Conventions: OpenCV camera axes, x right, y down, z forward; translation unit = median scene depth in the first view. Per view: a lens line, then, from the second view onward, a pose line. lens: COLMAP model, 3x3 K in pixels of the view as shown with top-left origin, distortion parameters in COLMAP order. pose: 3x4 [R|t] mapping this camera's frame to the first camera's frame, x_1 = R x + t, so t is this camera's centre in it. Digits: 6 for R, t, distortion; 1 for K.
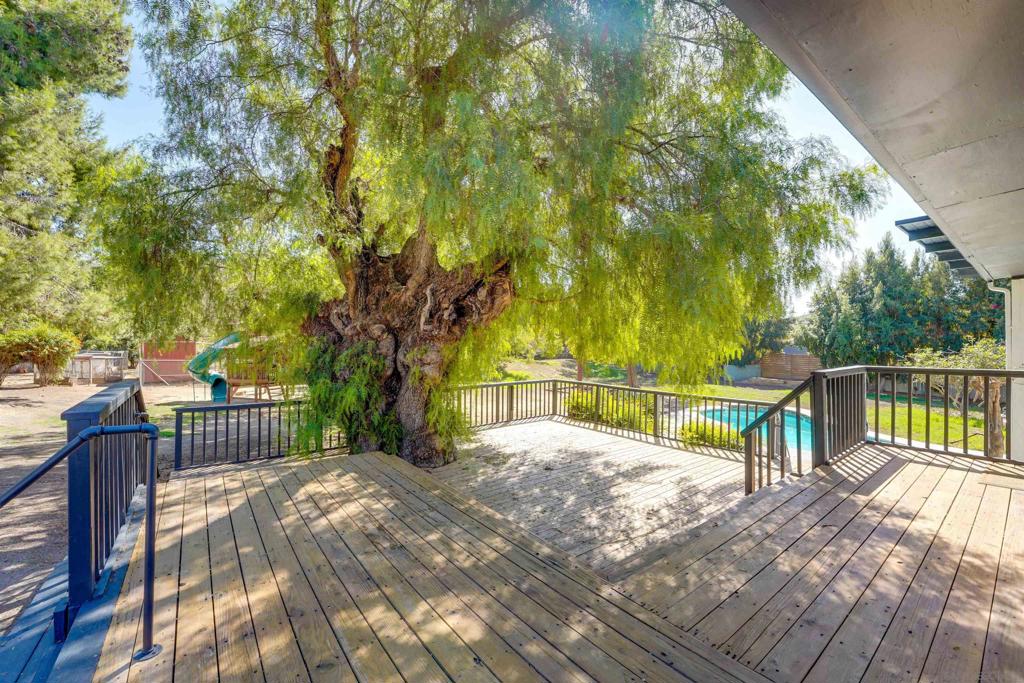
lens RADIAL K [[418.4, 0, 512.9], [0, 418.4, 343.8], [0, 0, 1]] dist [-0.022335, 0.000495]
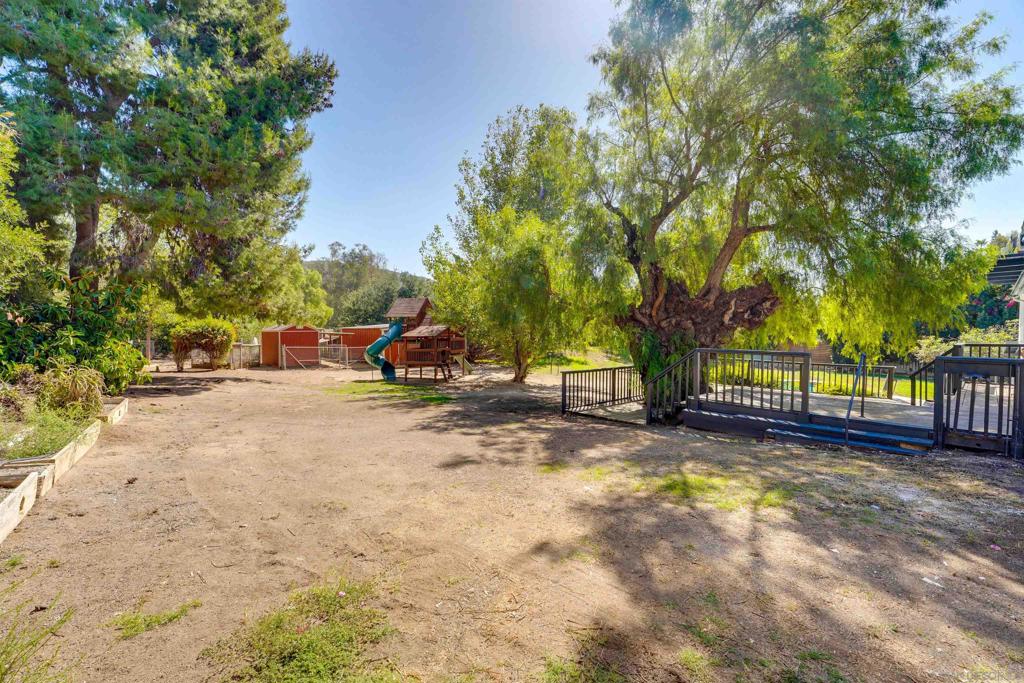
lens RADIAL K [[423.2, 0, 512.0], [0, 423.2, 341.5], [0, 0, 1]] dist [-0.015071, 0.000501]
pose [[0.998093, -0.002333, 0.061687, -0.407339], [0.001146, 0.999814, 0.019277, 0.001854], [-0.061720, -0.019170, 0.997909, -0.241029]]
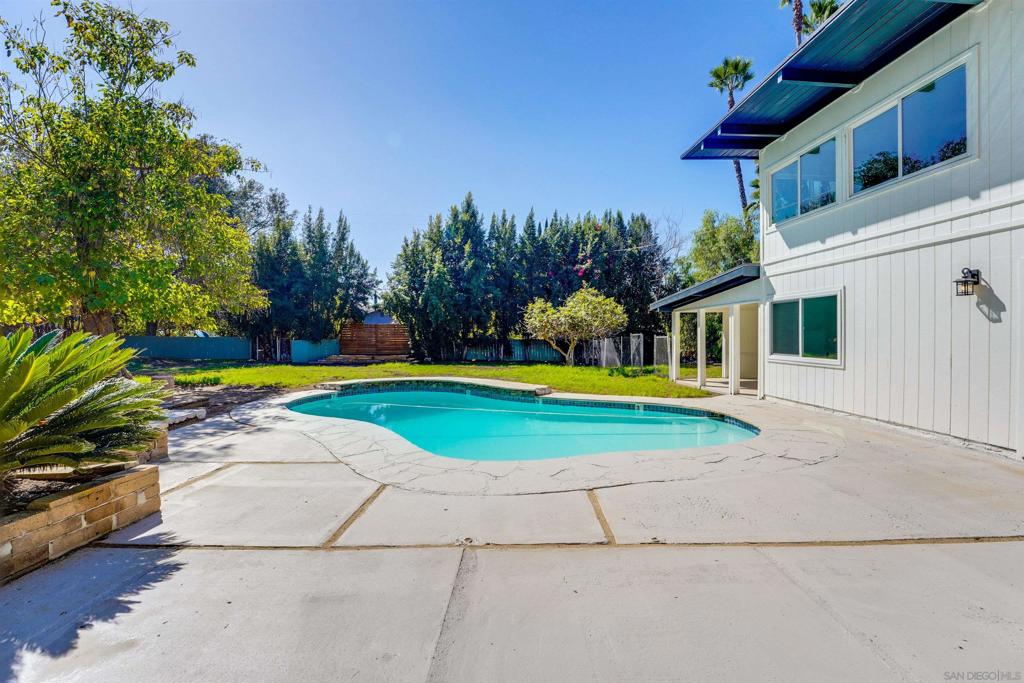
lens RADIAL K [[423.2, 0, 512.0], [0, 423.2, 341.5], [0, 0, 1]] dist [-0.015071, 0.000501]
pose [[0.534604, -0.010615, 0.845036, 0.208031], [0.013423, 0.999902, 0.004069, 0.108505], [-0.844996, 0.009167, 0.534693, 0.602728]]
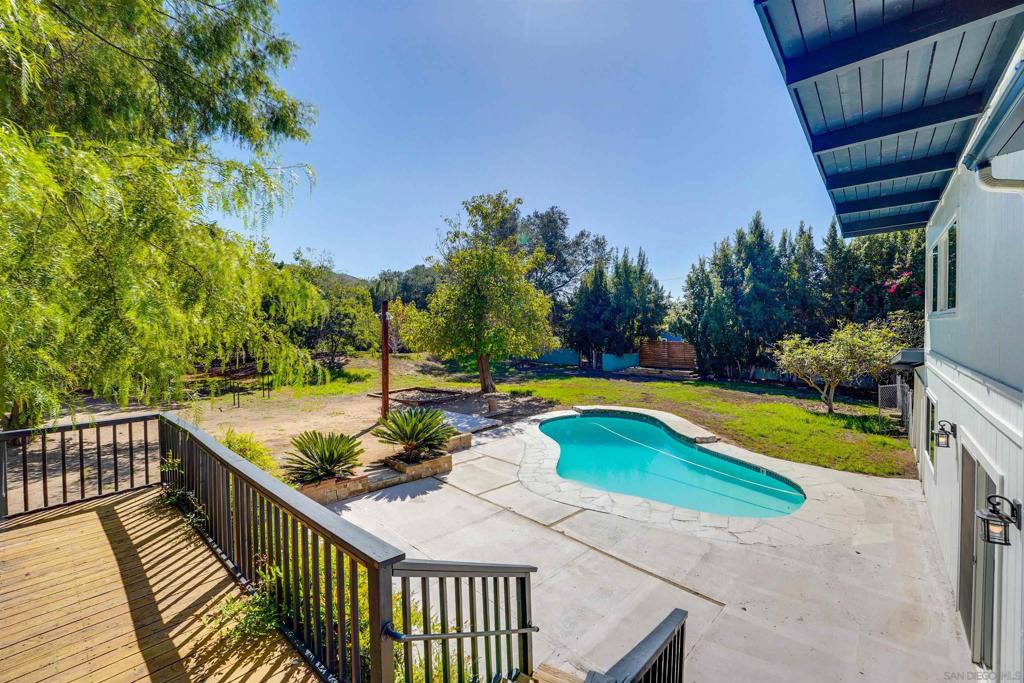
lens RADIAL K [[416.0, 0, 512.0], [0, 416.0, 341.5], [0, 0, 1]] dist [-0.027079, -0.000139]
pose [[0.980014, -0.018644, 0.198054, 0.253725], [0.014143, 0.999609, 0.024117, -0.004556], [-0.198427, -0.020834, 0.979894, 0.270351]]
